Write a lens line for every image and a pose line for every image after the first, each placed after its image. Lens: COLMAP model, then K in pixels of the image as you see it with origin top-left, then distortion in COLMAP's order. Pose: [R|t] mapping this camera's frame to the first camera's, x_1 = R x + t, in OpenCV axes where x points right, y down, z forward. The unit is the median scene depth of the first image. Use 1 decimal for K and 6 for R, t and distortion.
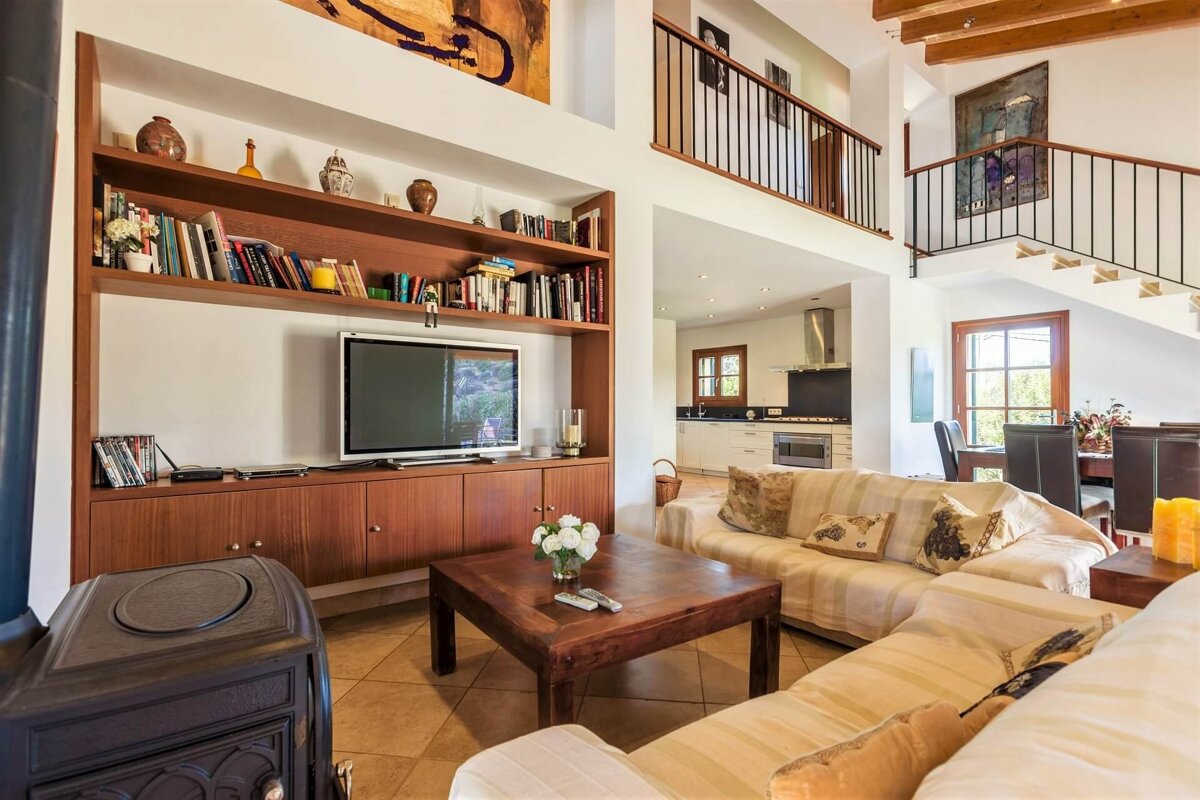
lens RADIAL K [[564.1, 0, 589.5], [0, 564.1, 404.3], [0, 0, 1]] dist [-0.010911, 0.007474]
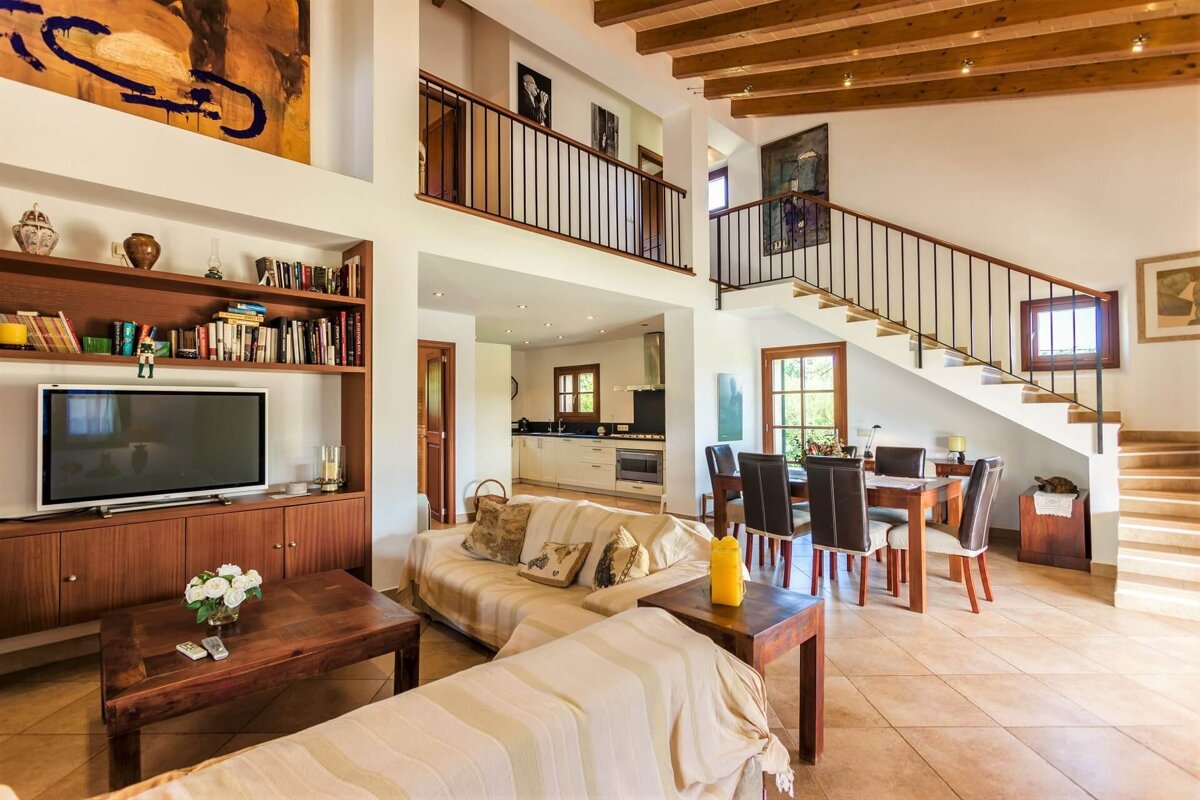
lens RADIAL K [[564.1, 0, 596.5], [0, 564.1, 399.0], [0, 0, 1]] dist [-0.010911, 0.007474]
pose [[0.991616, -0.003859, 0.129162, 0.337032], [0.005468, 0.999912, -0.012105, -0.067056], [-0.129104, 0.012710, 0.991550, -0.105039]]
